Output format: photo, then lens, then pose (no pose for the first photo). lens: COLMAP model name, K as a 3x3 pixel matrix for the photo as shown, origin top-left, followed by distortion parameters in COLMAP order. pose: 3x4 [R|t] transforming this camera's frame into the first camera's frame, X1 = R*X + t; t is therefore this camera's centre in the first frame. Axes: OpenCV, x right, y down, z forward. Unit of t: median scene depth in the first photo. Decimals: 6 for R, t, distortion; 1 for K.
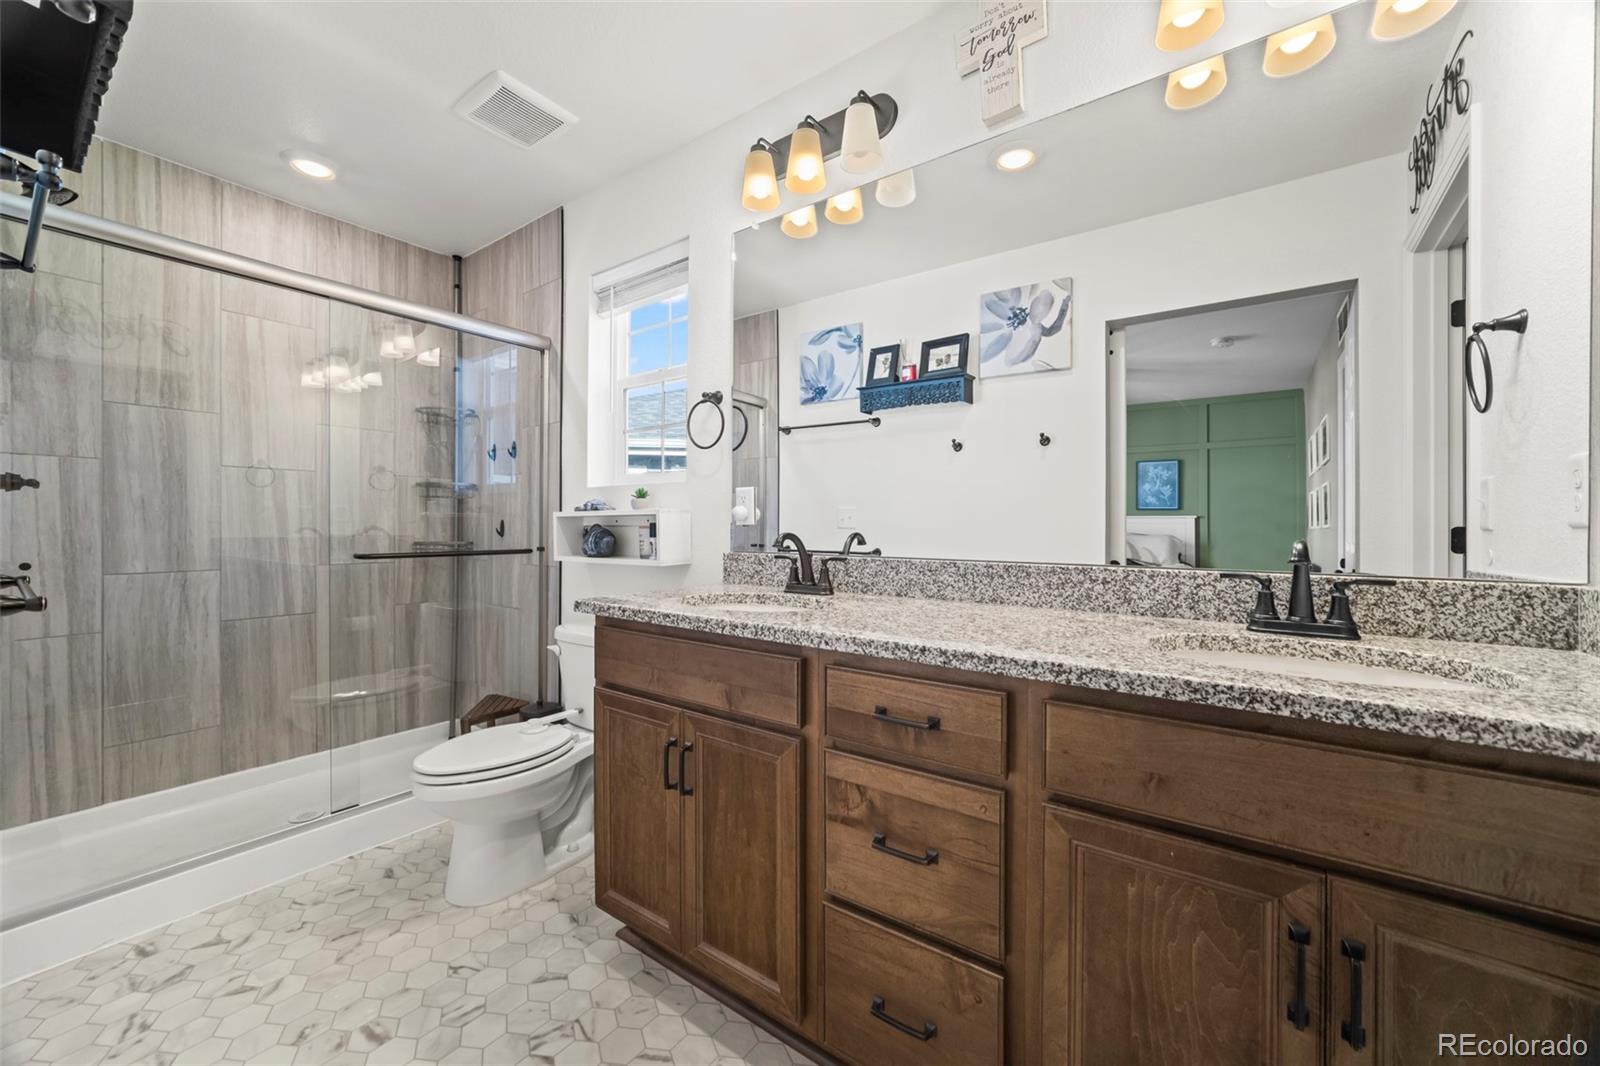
lens RADIAL K [[607.2, 0, 796.3], [0, 607.2, 529.4], [0, 0, 1]] dist [-0.016288, 0.006264]
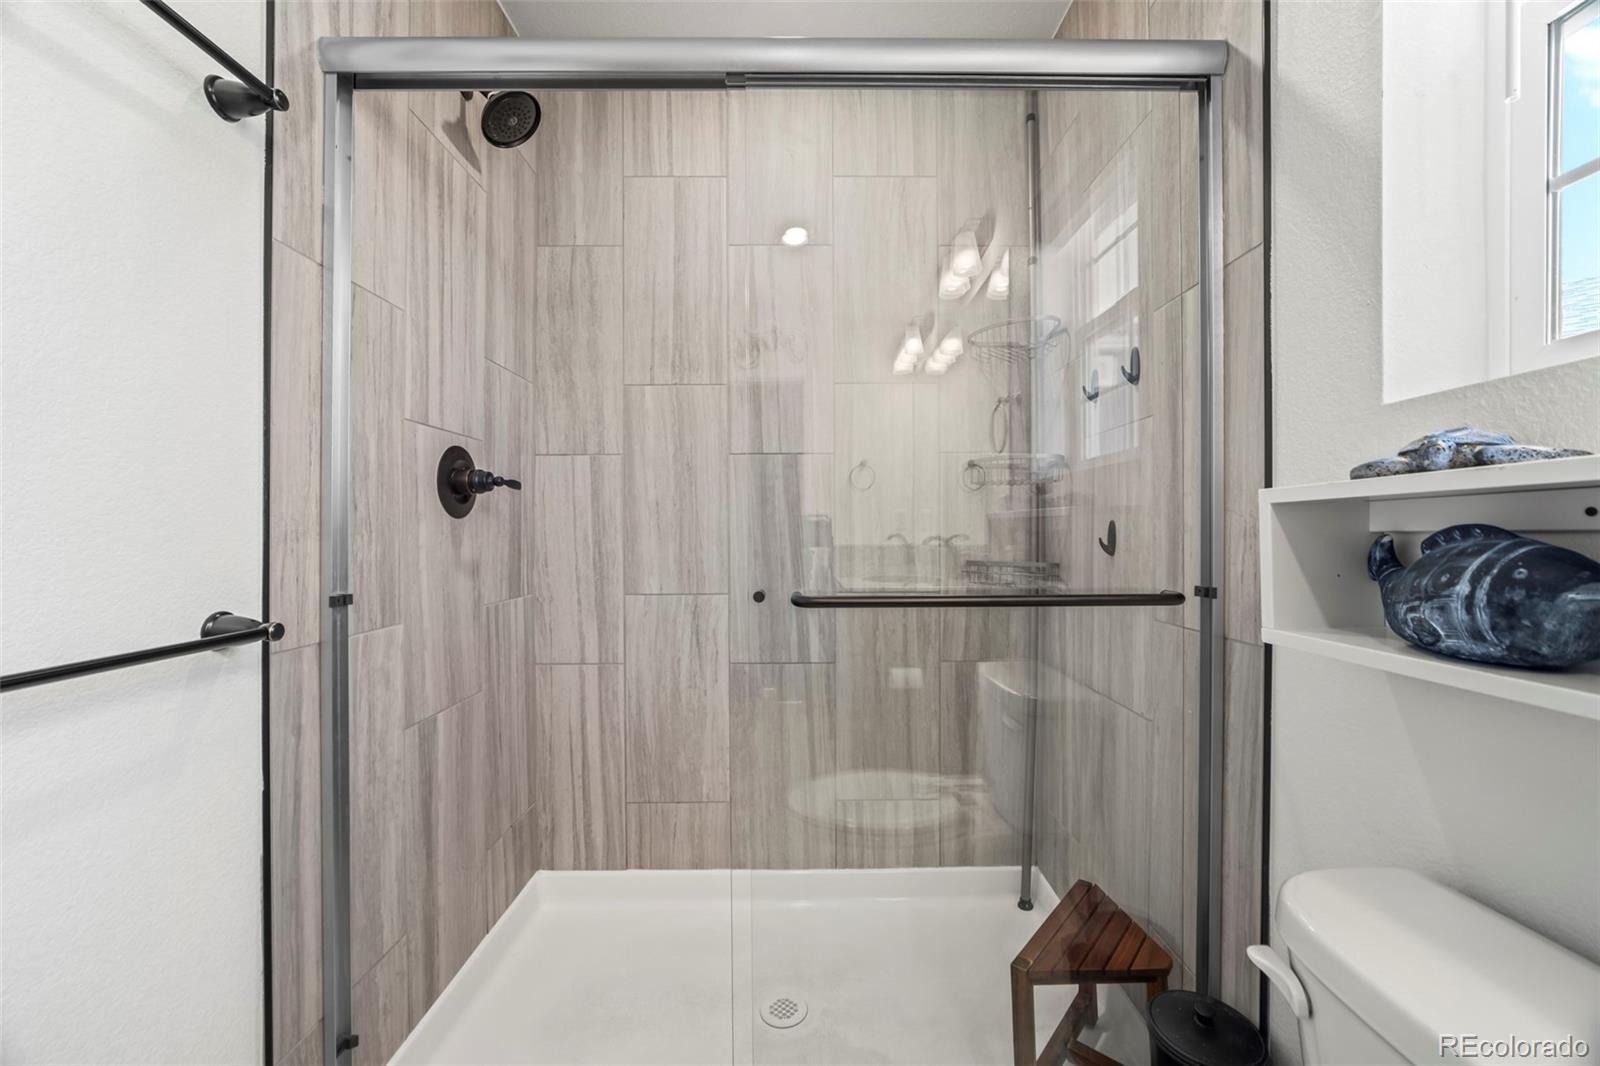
lens RADIAL K [[627.5, 0, 800.0], [0, 627.5, 533.0], [0, 0, 1]] dist [-0.022710, 0.006865]
pose [[0.591207, -0.004916, -0.806505, -0.289293], [-0.000064, 0.999981, -0.006143, -0.003489], [0.806520, 0.003683, 0.591196, 0.631243]]
